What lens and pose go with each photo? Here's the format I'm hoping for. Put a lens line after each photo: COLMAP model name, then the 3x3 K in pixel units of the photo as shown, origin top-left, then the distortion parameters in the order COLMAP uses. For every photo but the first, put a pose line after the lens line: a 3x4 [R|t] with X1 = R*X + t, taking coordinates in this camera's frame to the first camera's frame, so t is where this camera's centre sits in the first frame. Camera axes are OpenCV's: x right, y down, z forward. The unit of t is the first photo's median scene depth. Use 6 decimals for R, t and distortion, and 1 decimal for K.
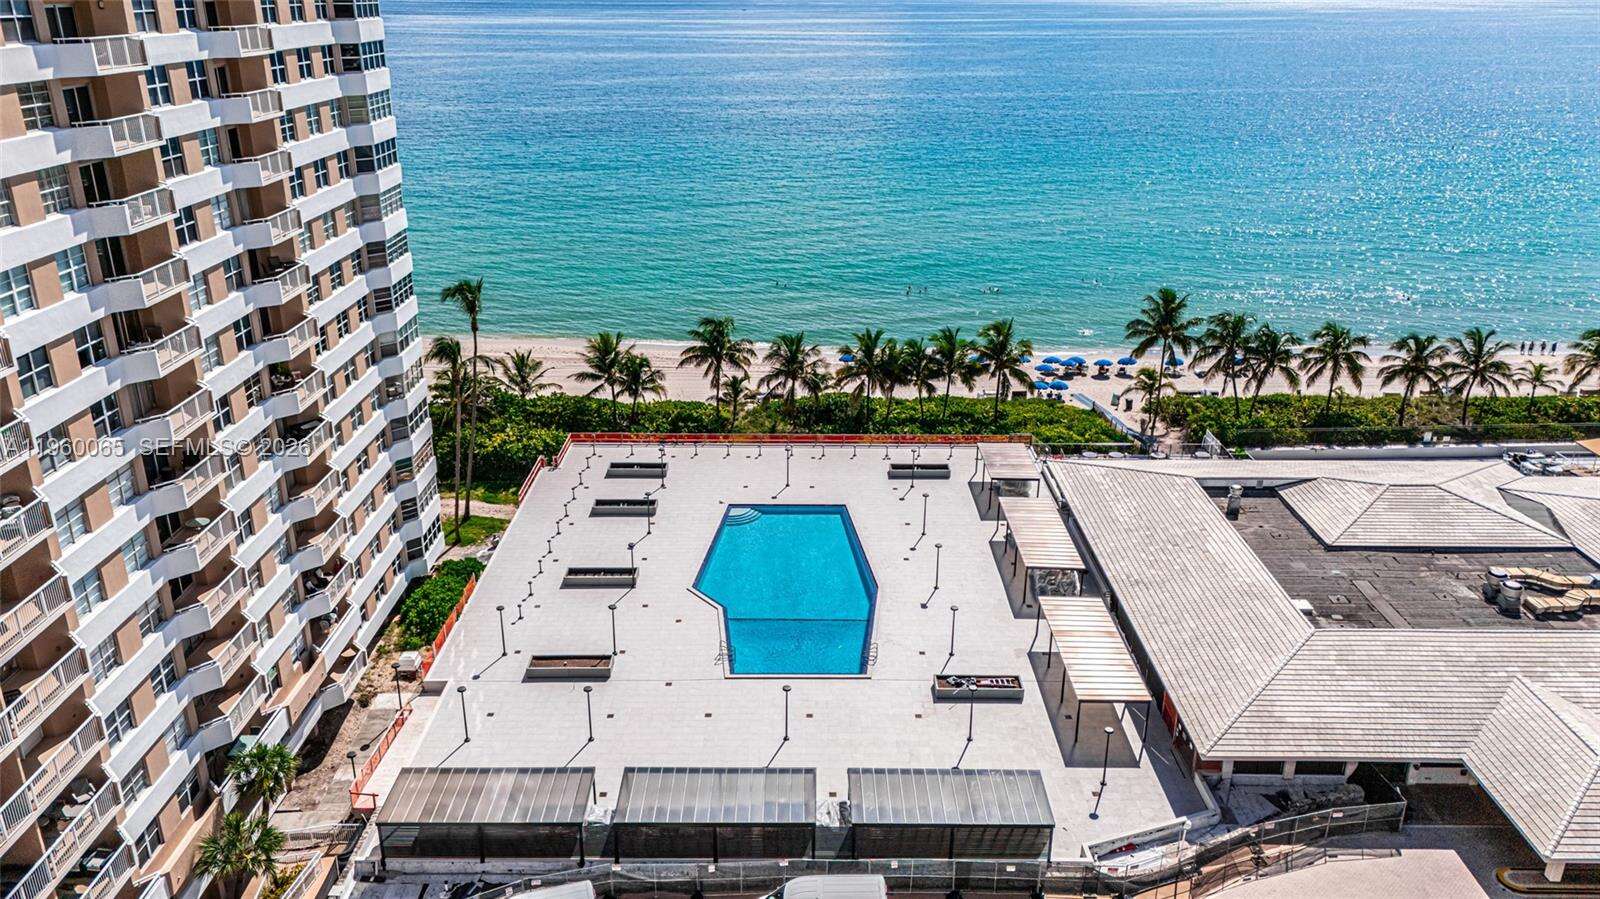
lens RADIAL K [[1192.4, 0, 800.0], [0, 1192.4, 449.5], [0, 0, 1]] dist [0.055046, -0.001555]
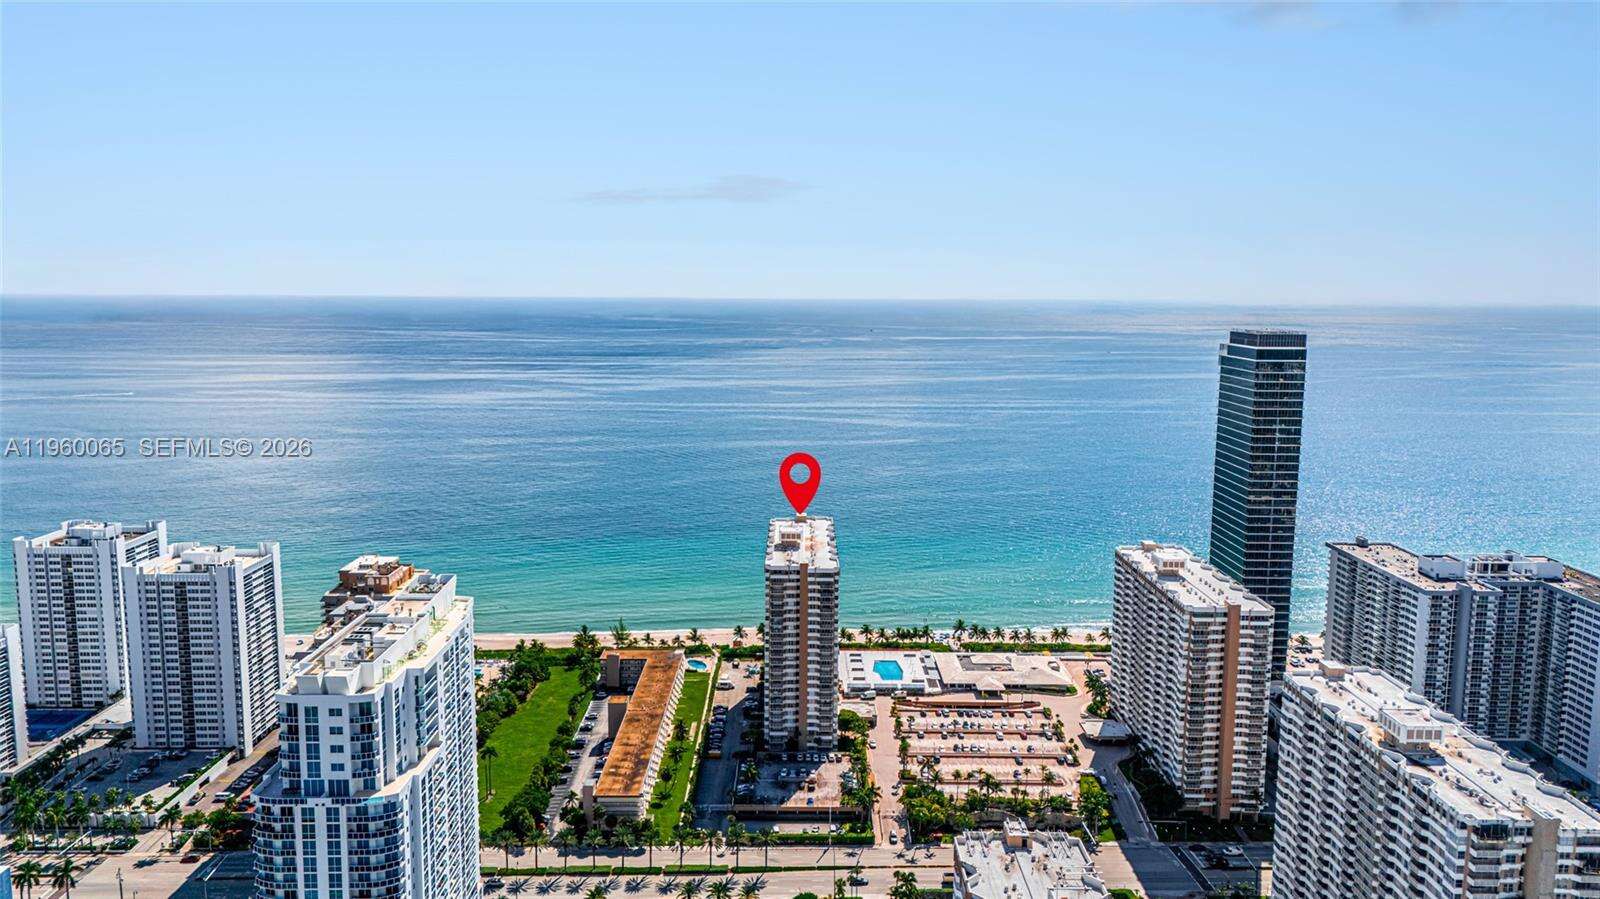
lens RADIAL K [[1192.4, 0, 800.0], [0, 1192.4, 449.5], [0, 0, 1]] dist [0.055046, -0.001555]
pose [[0.999948, 0.005973, 0.008316, -0.378988], [-0.003927, 0.973829, -0.227248, 0.292622], [-0.009456, 0.227204, 0.973801, -3.787989]]
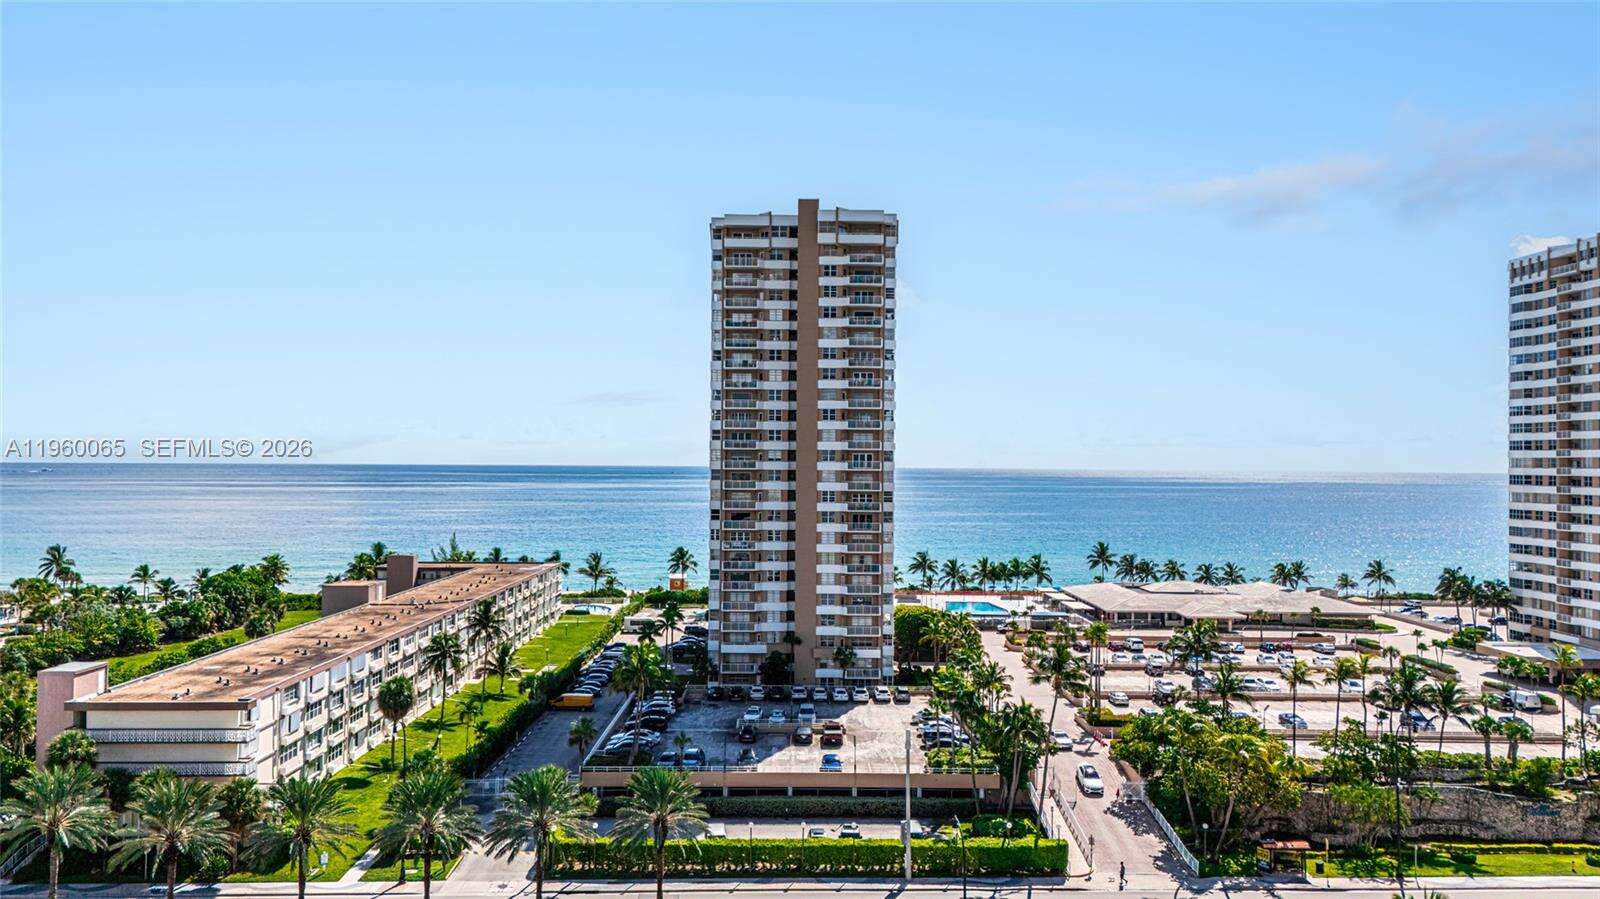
lens RADIAL K [[1192.4, 0, 800.0], [0, 1192.4, 449.5], [0, 0, 1]] dist [0.055046, -0.001555]
pose [[0.999930, 0.007415, 0.009209, -0.355635], [-0.003499, 0.929617, -0.368509, 0.618403], [-0.011293, 0.368451, 0.929578, -1.417471]]
